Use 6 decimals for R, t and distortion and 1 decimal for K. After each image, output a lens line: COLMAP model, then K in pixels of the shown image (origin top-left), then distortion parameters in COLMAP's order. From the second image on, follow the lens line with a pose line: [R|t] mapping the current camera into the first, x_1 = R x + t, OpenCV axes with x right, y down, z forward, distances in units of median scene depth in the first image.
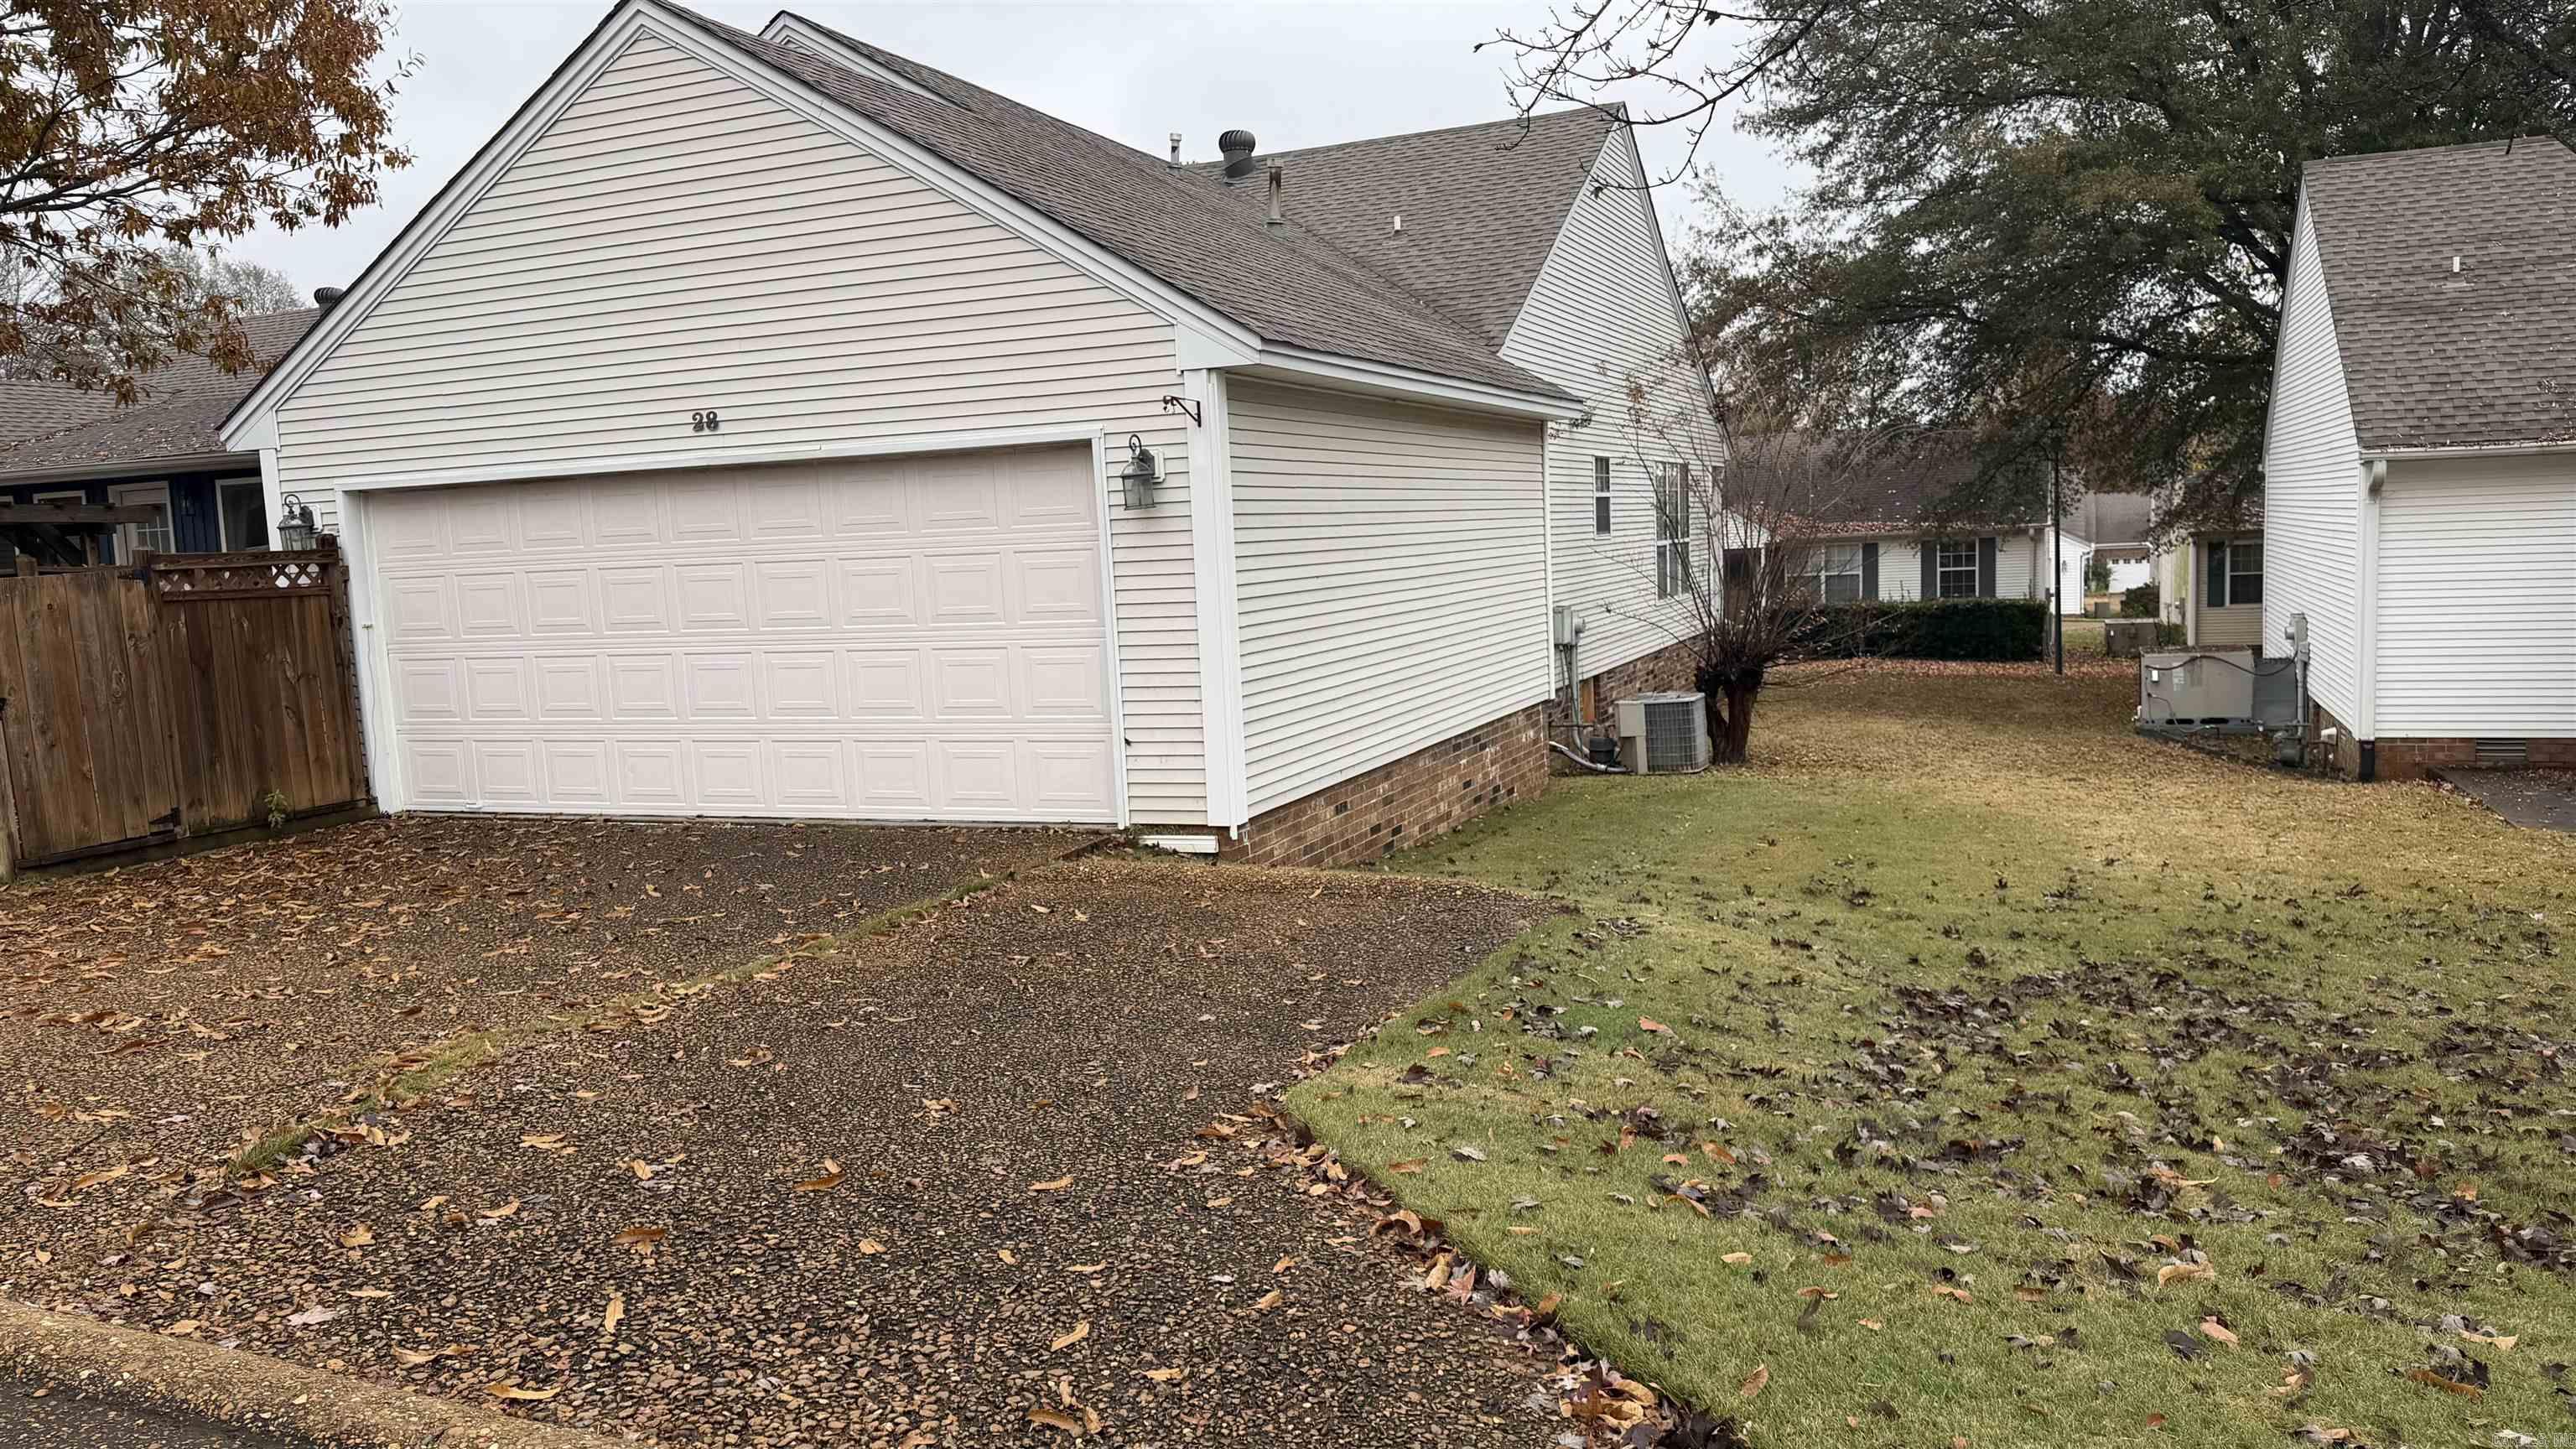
lens RADIAL K [[1803.3, 0, 1295.4], [0, 1803.3, 776.2], [0, 0, 1]] dist [0.029298, -0.035597]
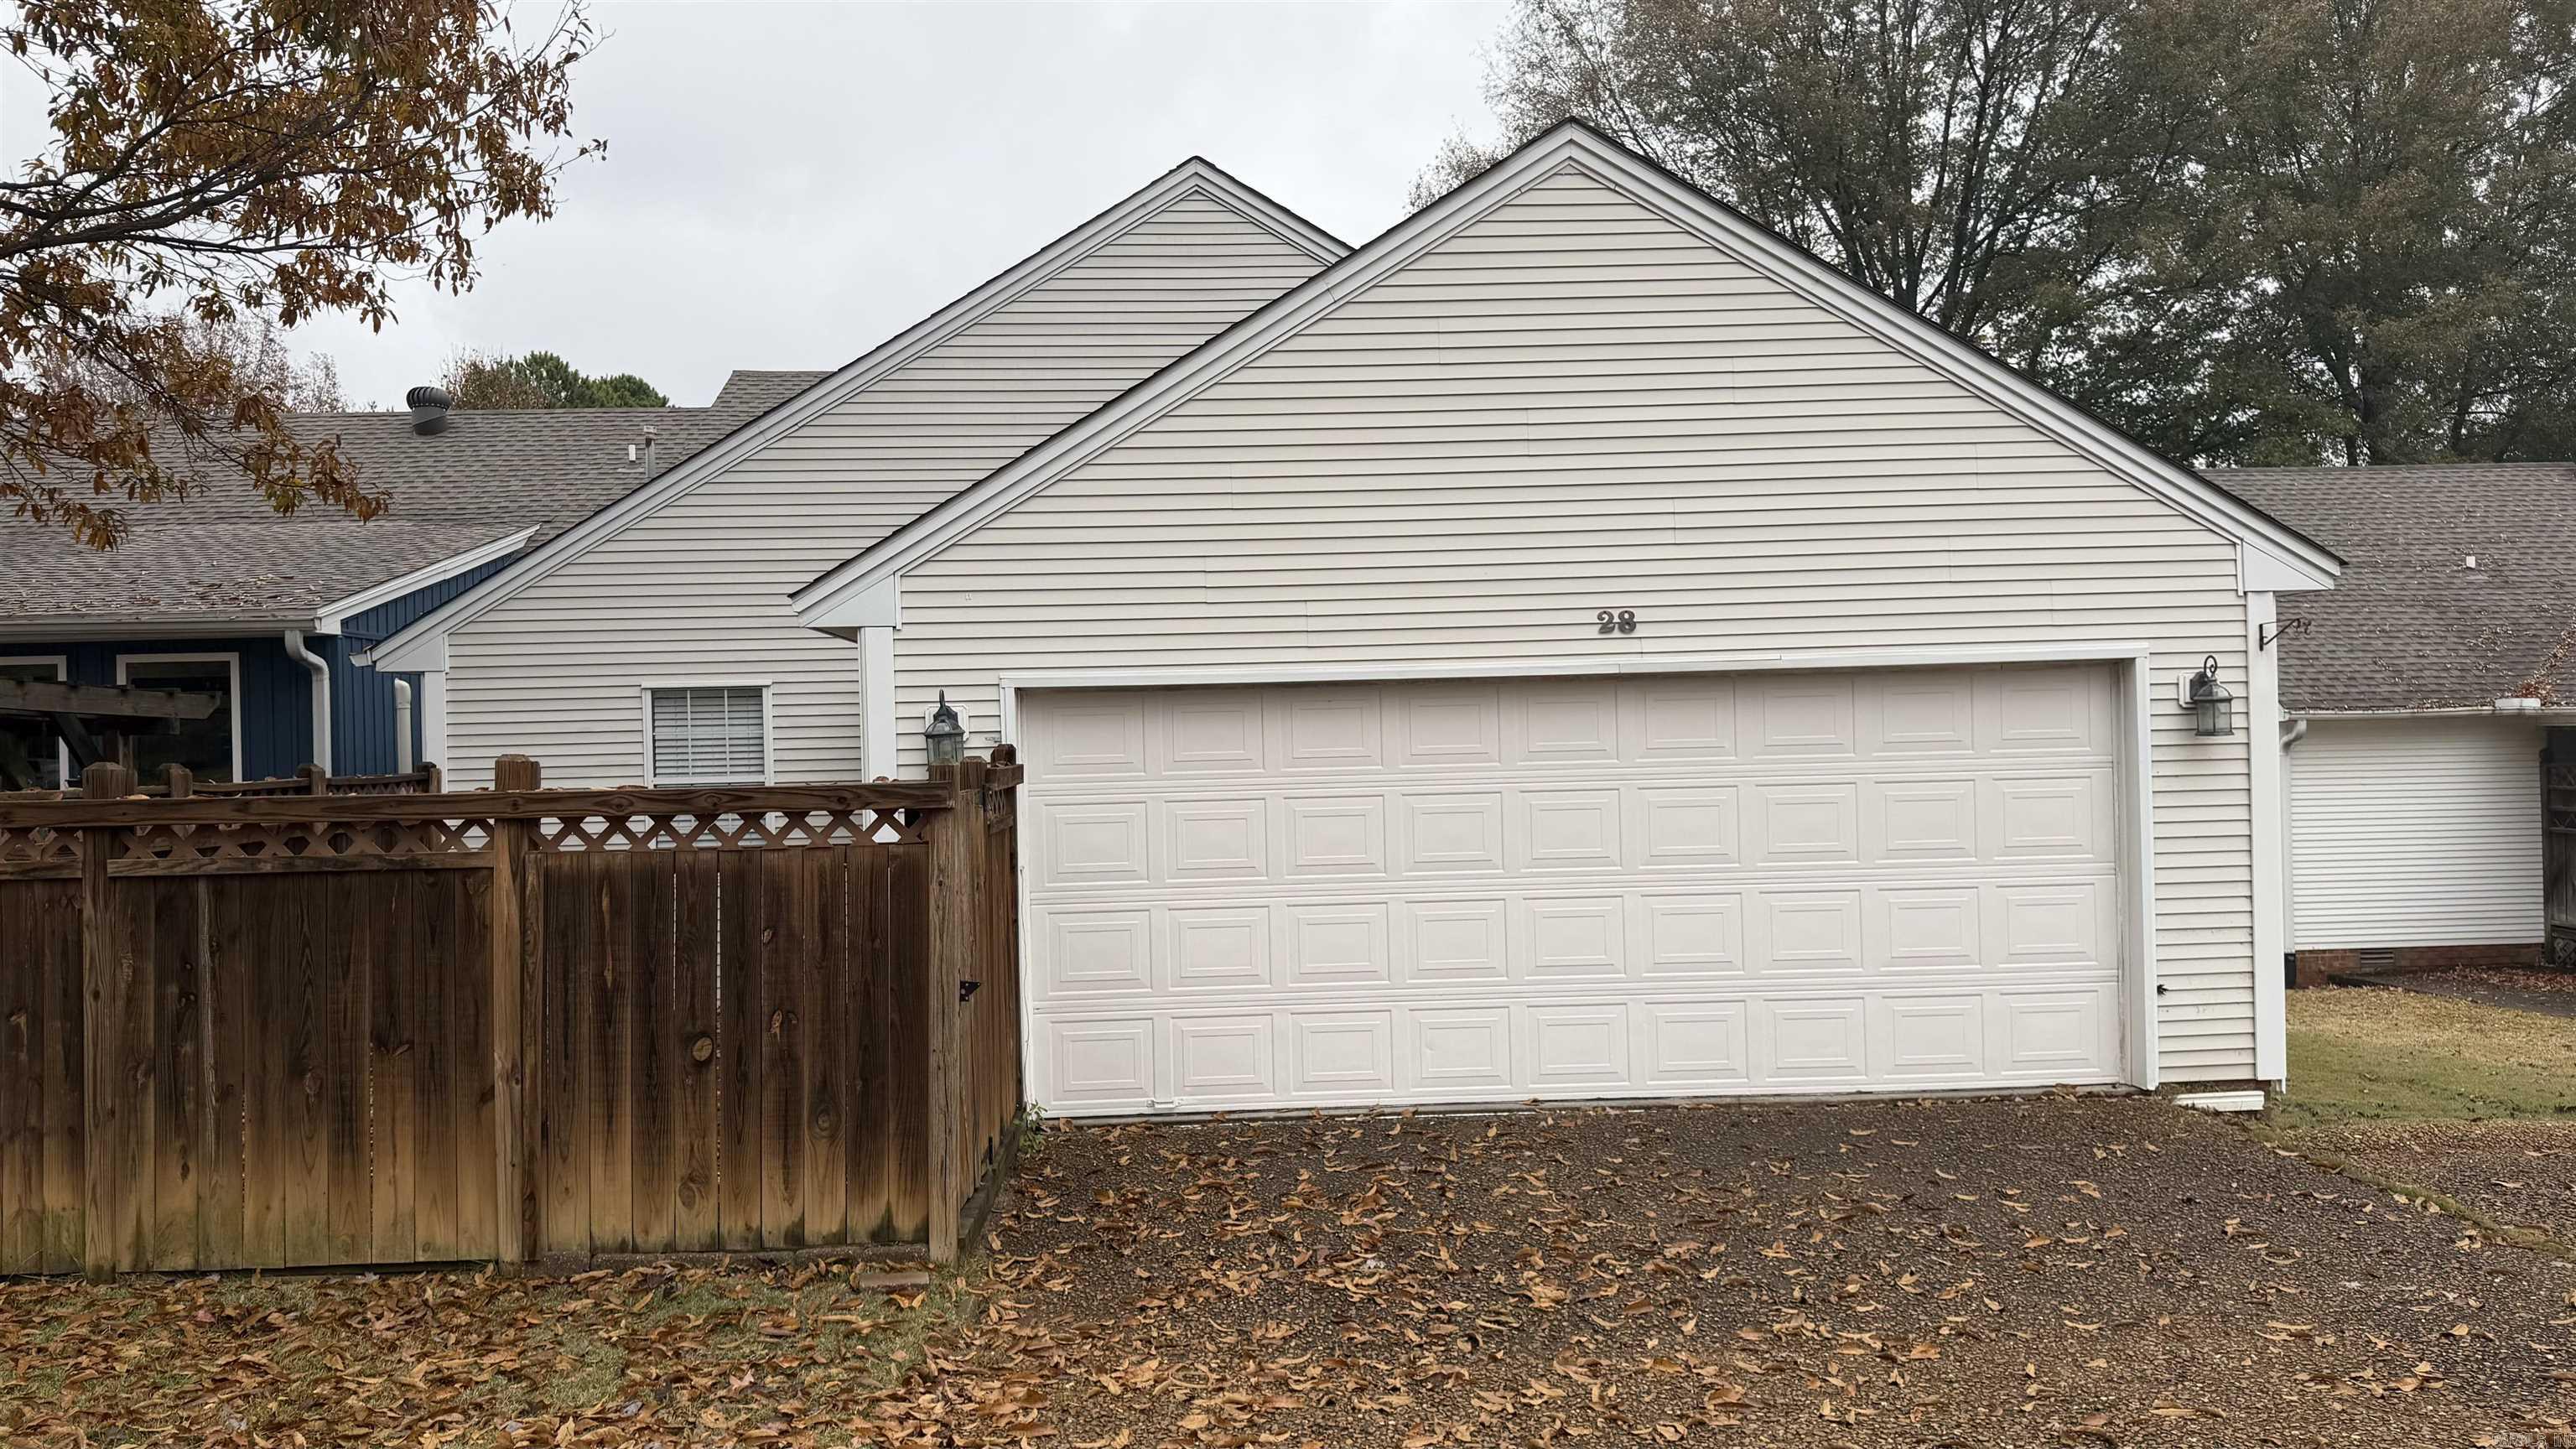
lens RADIAL K [[1803.3, 0, 1264.6], [0, 1803.3, 734.5], [0, 0, 1]] dist [0.029298, -0.035597]
pose [[0.896499, 0.031034, 0.441959, -0.896532], [0.050284, 0.983971, -0.171091, -0.012321], [-0.440184, 0.175606, 0.880568, 0.378563]]
